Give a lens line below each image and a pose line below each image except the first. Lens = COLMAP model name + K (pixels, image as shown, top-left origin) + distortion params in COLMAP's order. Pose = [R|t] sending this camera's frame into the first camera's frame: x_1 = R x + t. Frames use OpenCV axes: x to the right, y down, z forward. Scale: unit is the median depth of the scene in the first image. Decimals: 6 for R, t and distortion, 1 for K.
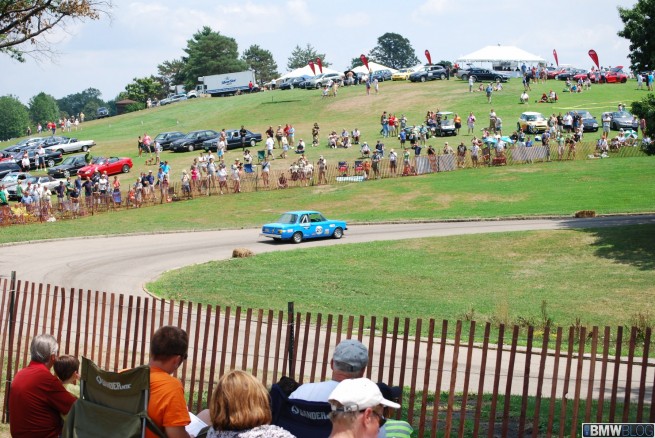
lens RADIAL K [[1725.7, 0, 327.5], [0, 1725.7, 219.0], [0, 0, 1]] dist [-0.229851, 0.535020]
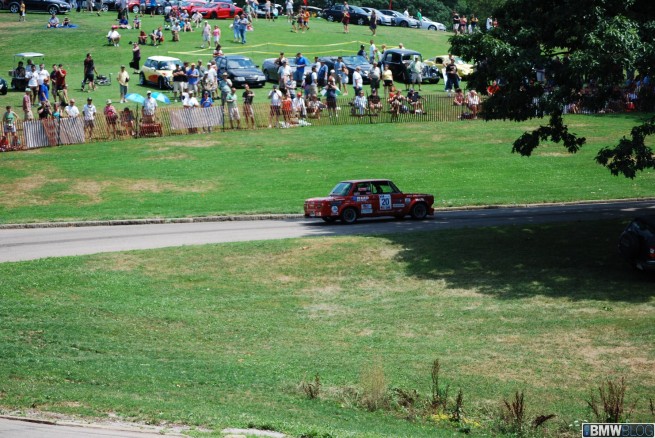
lens RADIAL K [[2201.9, 0, 319.0], [0, 2201.9, 220.6], [0, 0, 1]] dist [0.390557, 1.255894]
pose [[0.951389, -0.001976, 0.307984, -0.101950], [0.001181, 0.999995, 0.002766, -0.001778], [-0.307988, -0.002268, 0.951387, 0.205860]]
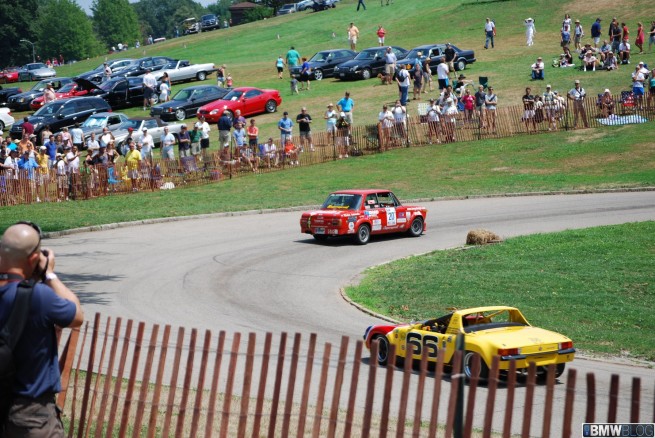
lens RADIAL K [[2479.4, 0, 335.0], [0, 2479.4, 219.8], [0, 0, 1]] dist [0.598767, 4.001038]
pose [[0.997801, -0.006359, -0.065969, -0.035275], [0.007509, 0.999824, 0.017207, -0.002534], [0.065848, -0.017665, 0.997673, 0.065395]]
